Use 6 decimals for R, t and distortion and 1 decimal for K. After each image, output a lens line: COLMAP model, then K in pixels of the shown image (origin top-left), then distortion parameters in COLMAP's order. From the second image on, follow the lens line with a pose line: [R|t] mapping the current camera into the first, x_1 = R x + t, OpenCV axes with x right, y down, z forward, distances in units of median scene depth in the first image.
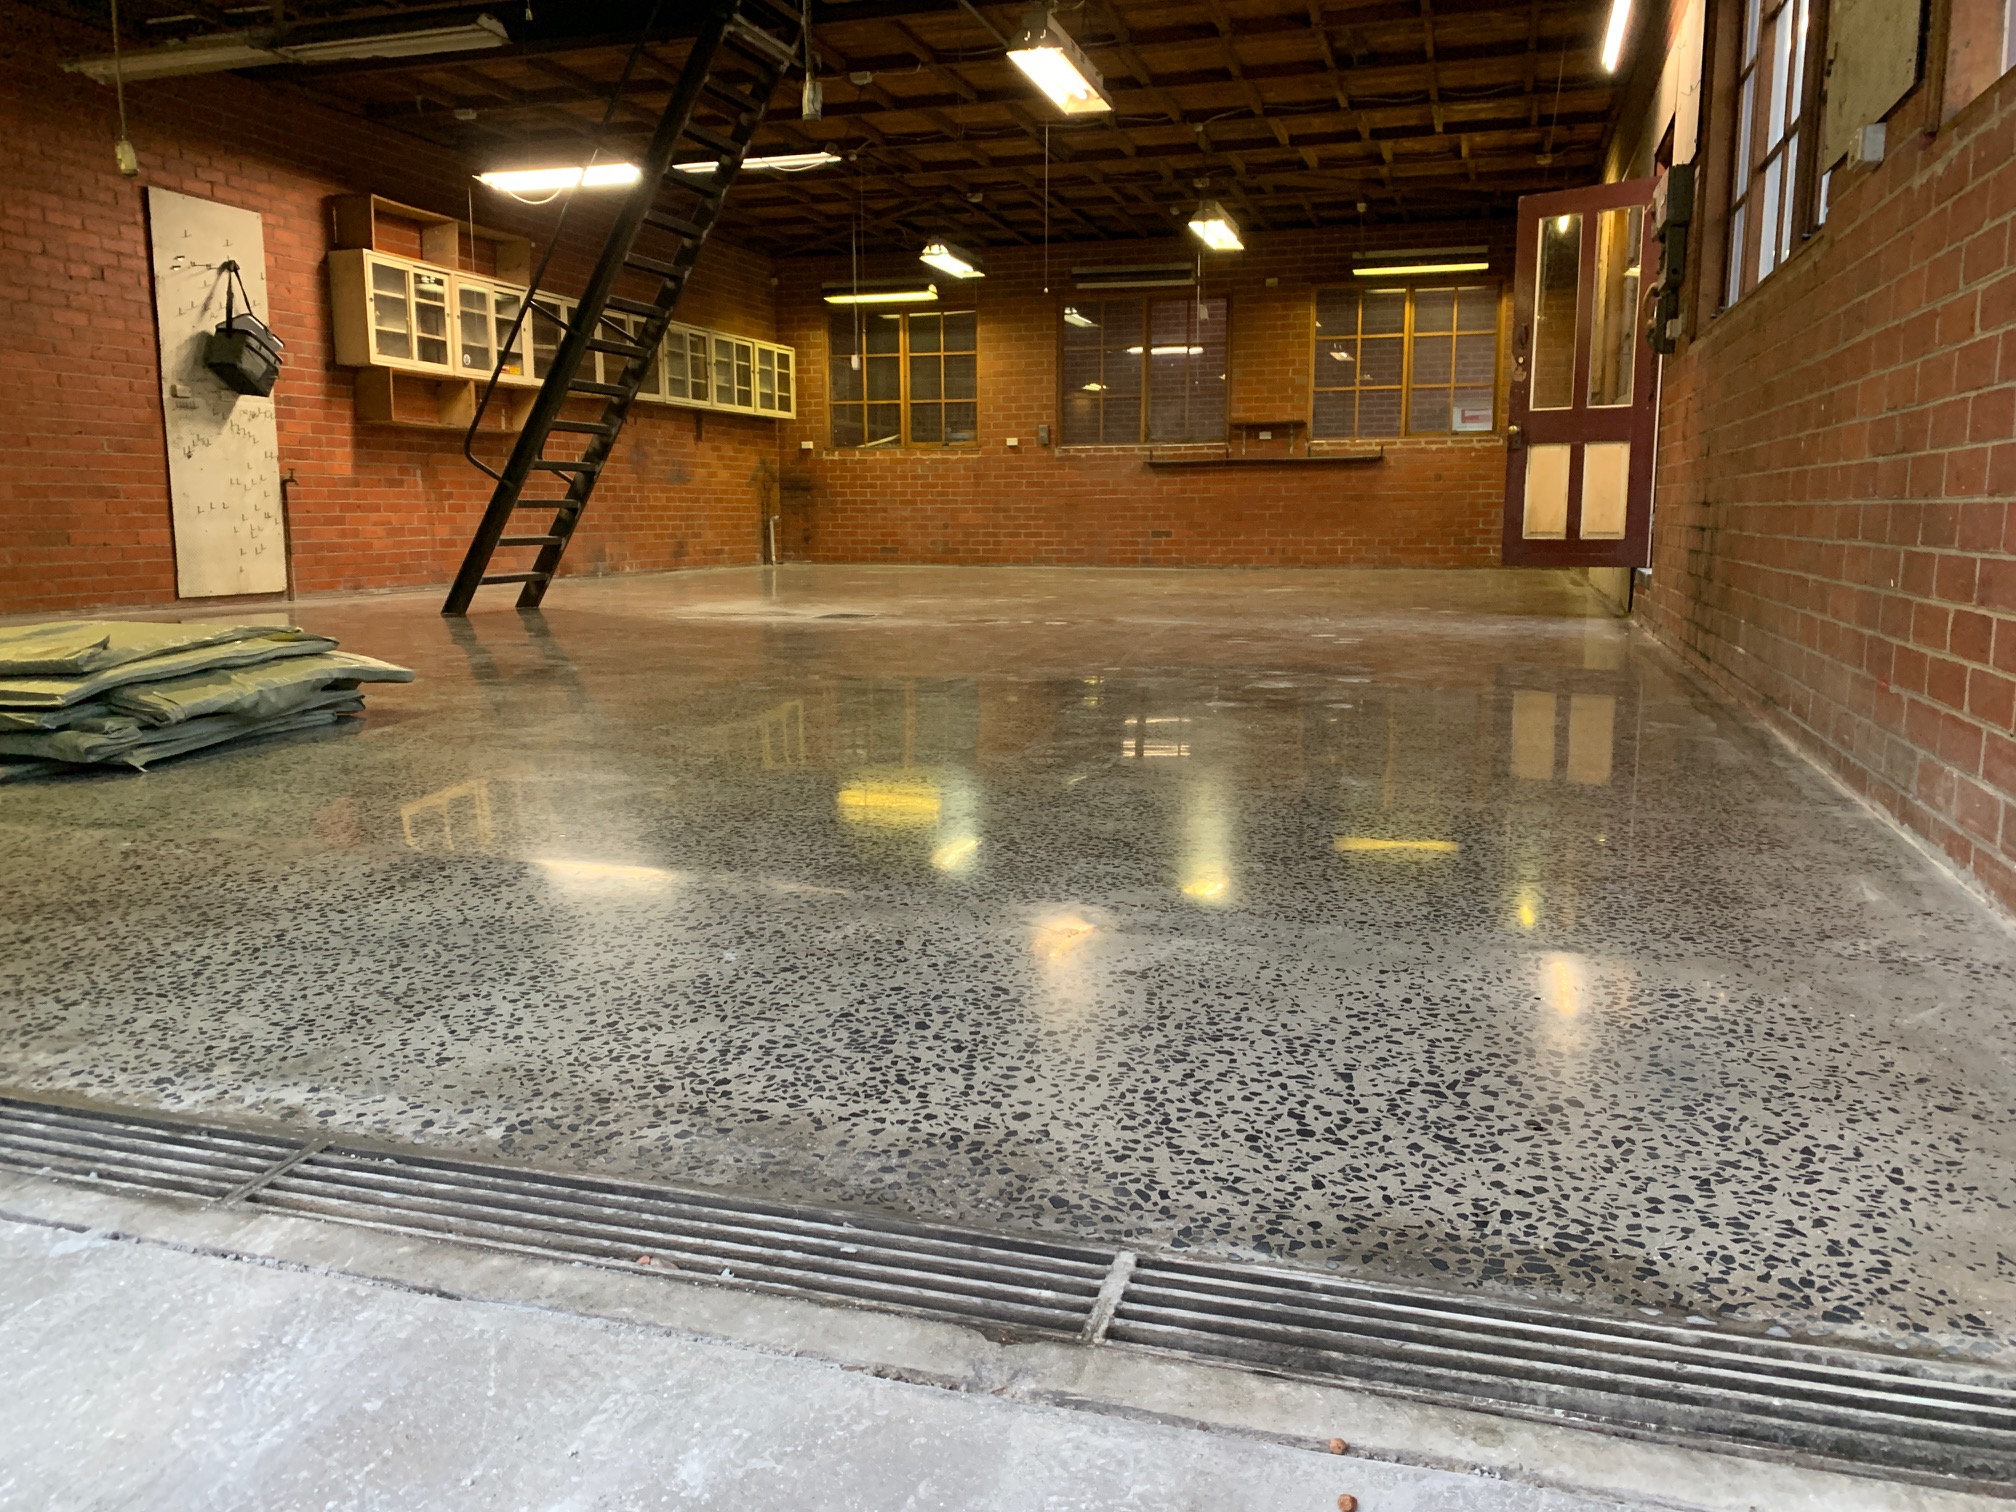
lens RADIAL K [[1529.3, 0, 1013.6], [0, 1529.3, 748.9], [0, 0, 1]] dist [0.007736, -0.017053]
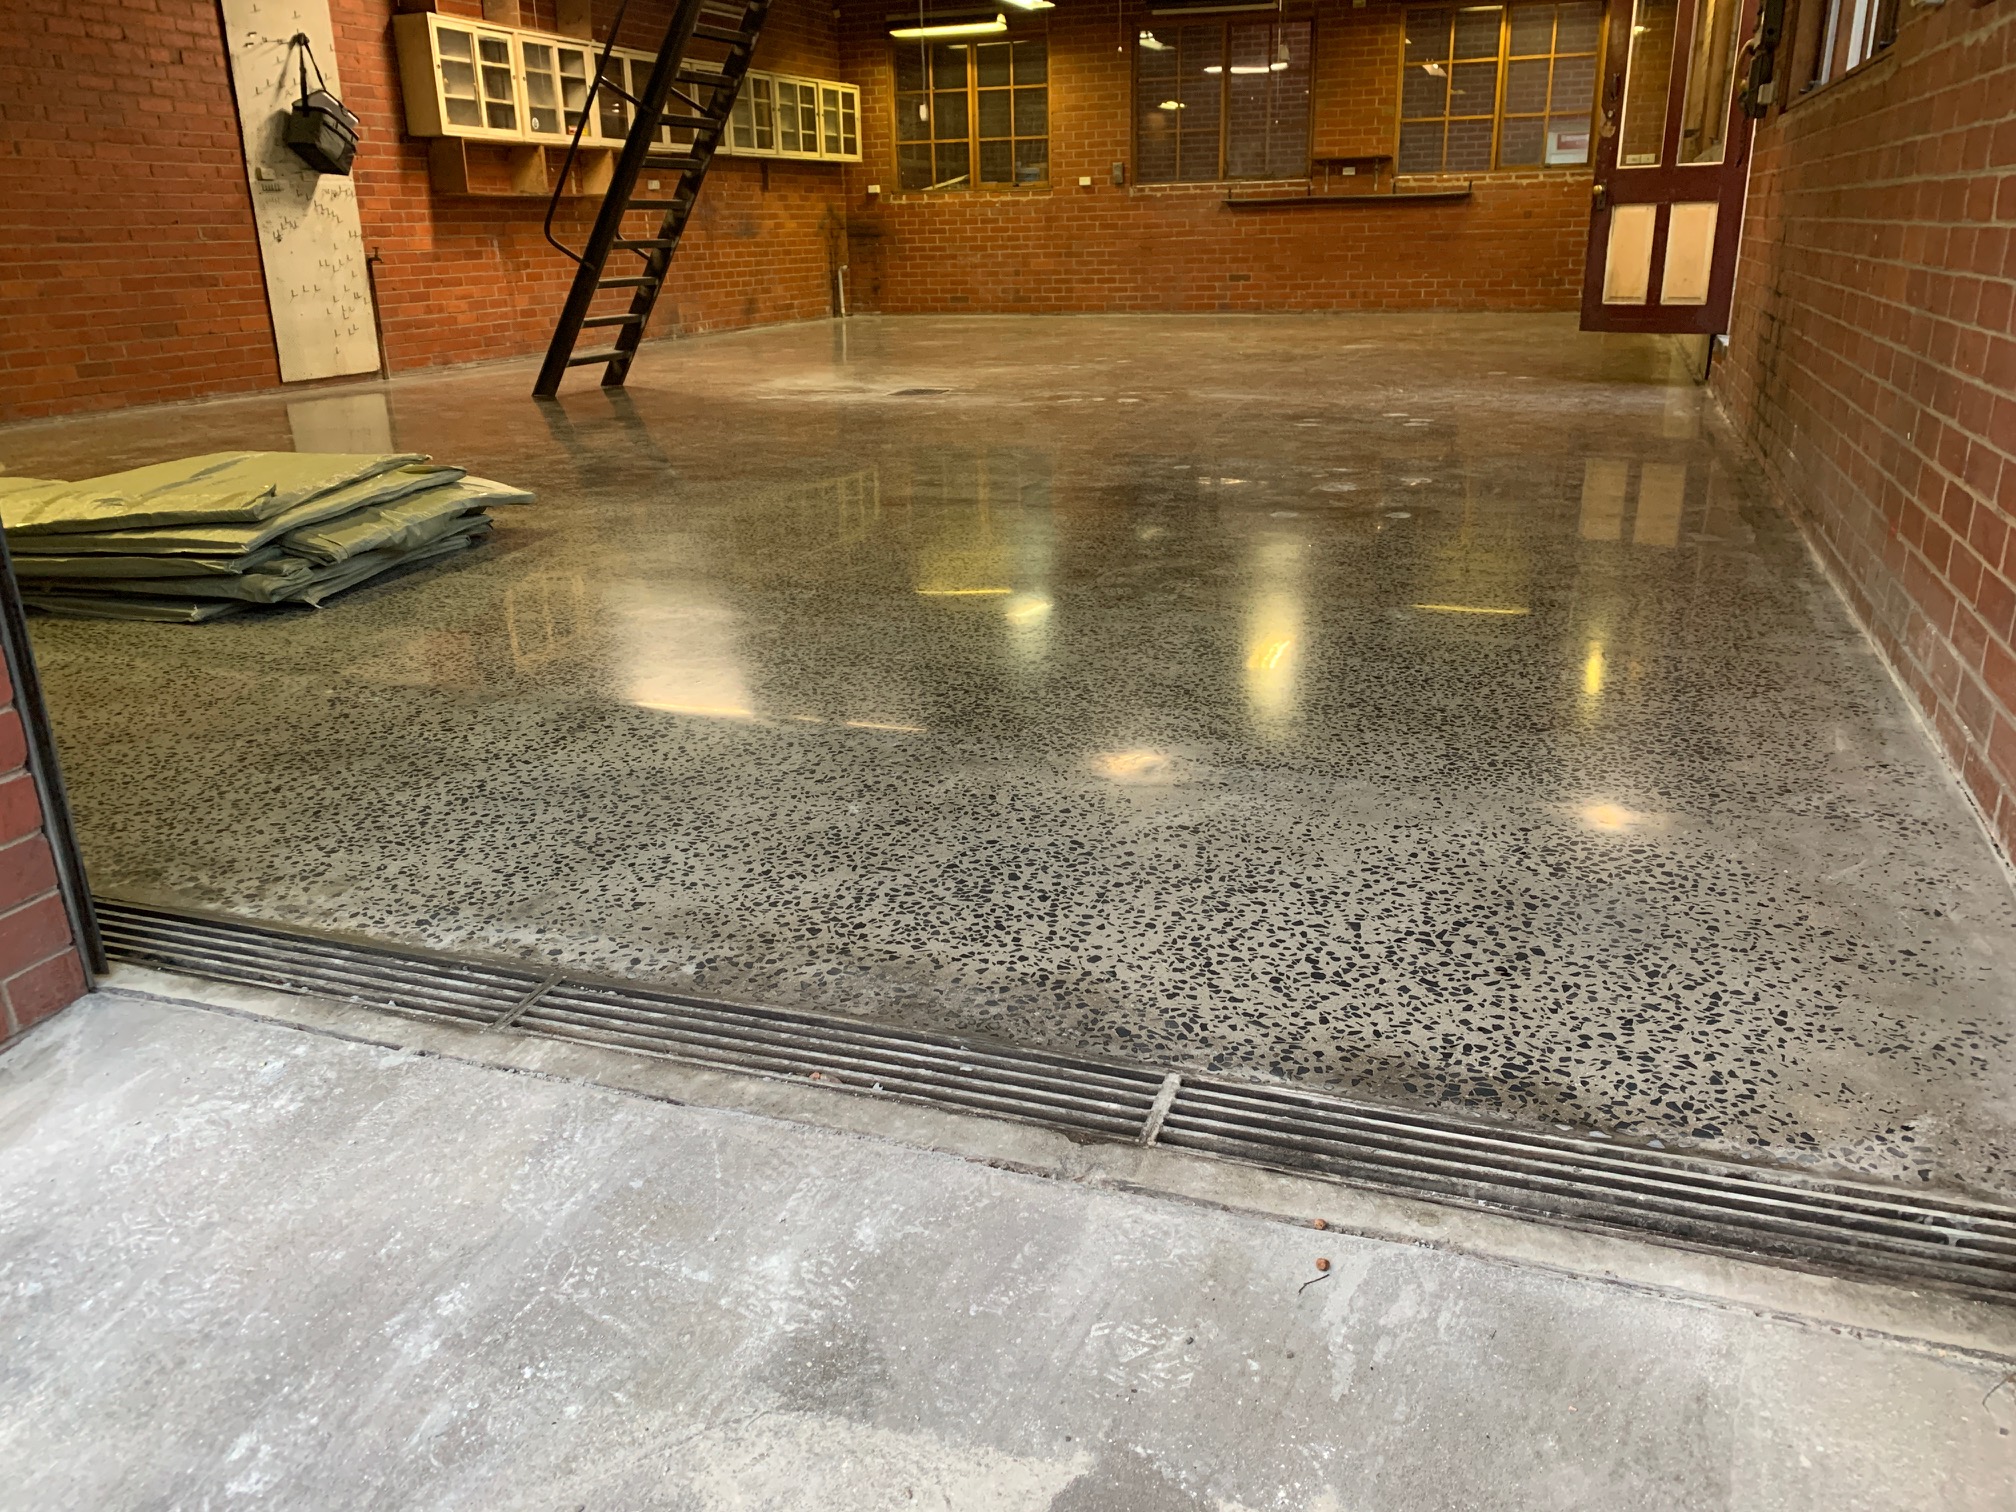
lens RADIAL K [[1529.3, 0, 1009.7], [0, 1529.3, 757.9], [0, 0, 1]] dist [0.007736, -0.017053]
pose [[0.998763, -0.000589, -0.049719, -0.001918], [0.009492, 0.983800, 0.179019, -0.122769], [0.048808, -0.179269, 0.982589, -0.179124]]
